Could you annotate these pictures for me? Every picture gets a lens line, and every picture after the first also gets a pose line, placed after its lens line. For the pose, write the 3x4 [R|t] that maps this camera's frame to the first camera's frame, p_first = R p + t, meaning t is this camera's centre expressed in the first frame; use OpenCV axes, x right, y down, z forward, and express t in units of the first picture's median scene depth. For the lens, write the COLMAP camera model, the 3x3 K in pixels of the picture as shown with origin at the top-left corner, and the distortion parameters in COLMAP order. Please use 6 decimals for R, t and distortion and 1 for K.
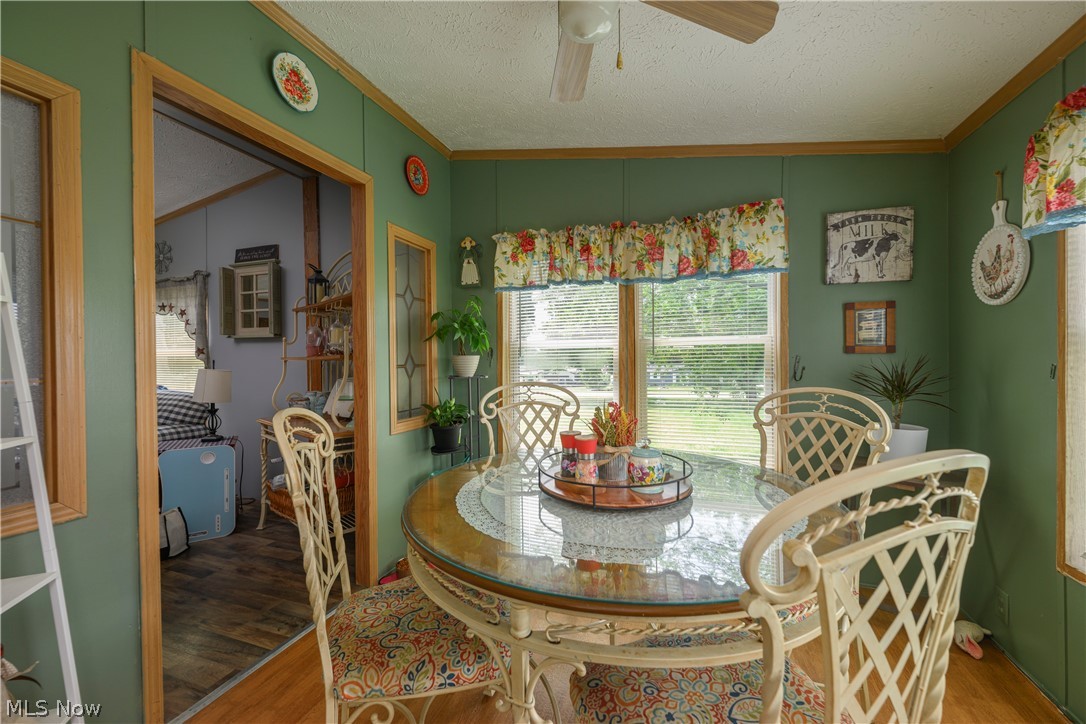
lens RADIAL K [[429.4, 0, 540.2], [0, 429.4, 360.1], [0, 0, 1]] dist [0.001110, 0.000327]
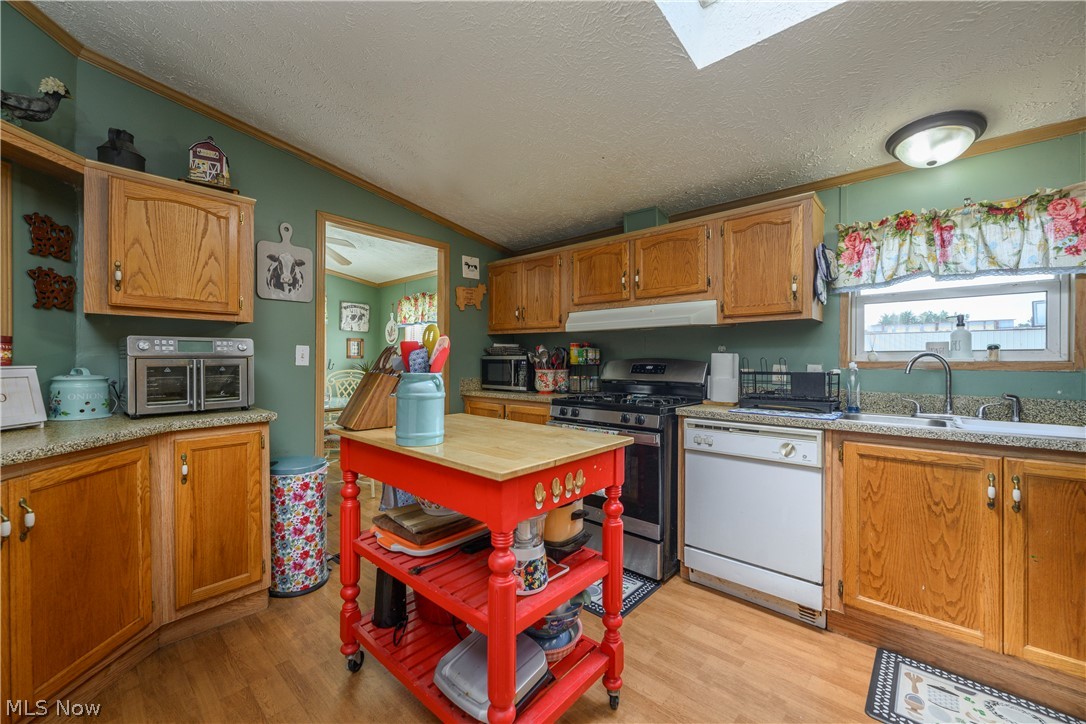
lens RADIAL K [[429.4, 0, 540.2], [0, 429.4, 360.1], [0, 0, 1]] dist [0.001110, 0.000327]
pose [[0.388204, 0.009563, 0.921524, -1.125643], [-0.001959, 0.999952, -0.009551, 0.015481], [-0.921571, 0.001902, 0.388205, -0.978120]]
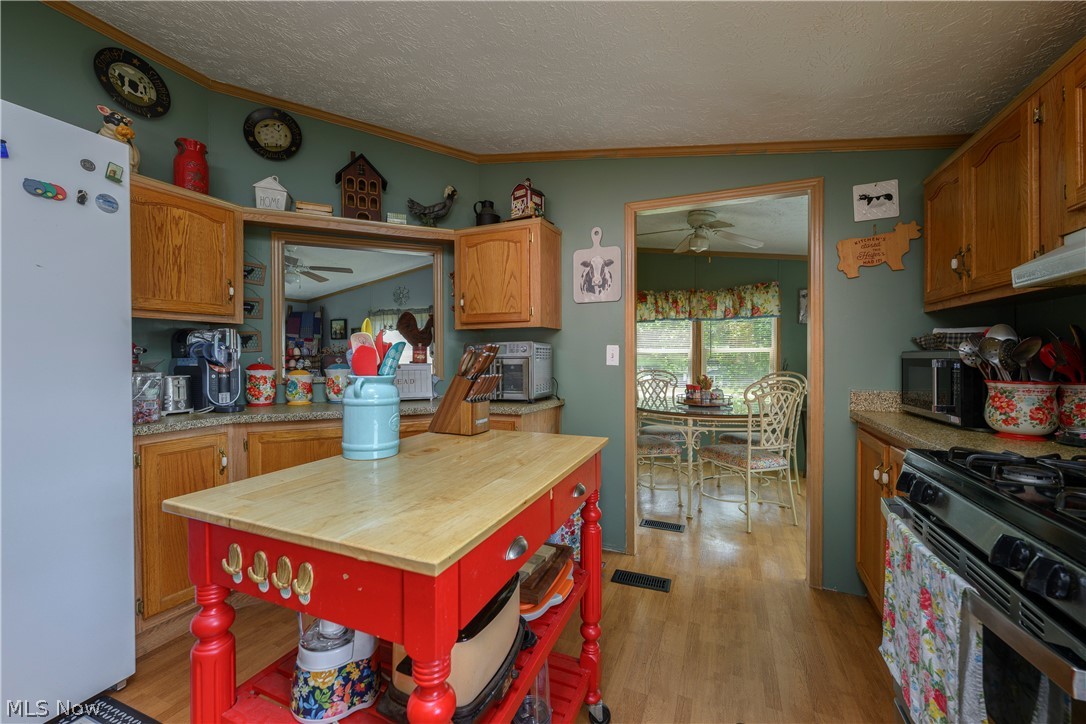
lens RADIAL K [[429.4, 0, 540.2], [0, 429.4, 360.1], [0, 0, 1]] dist [0.001110, 0.000327]
pose [[0.997457, 0.009466, -0.070640, -0.408969], [-0.009480, 0.999955, 0.000130, 0.007870], [0.070638, 0.000540, 0.997502, -1.099945]]
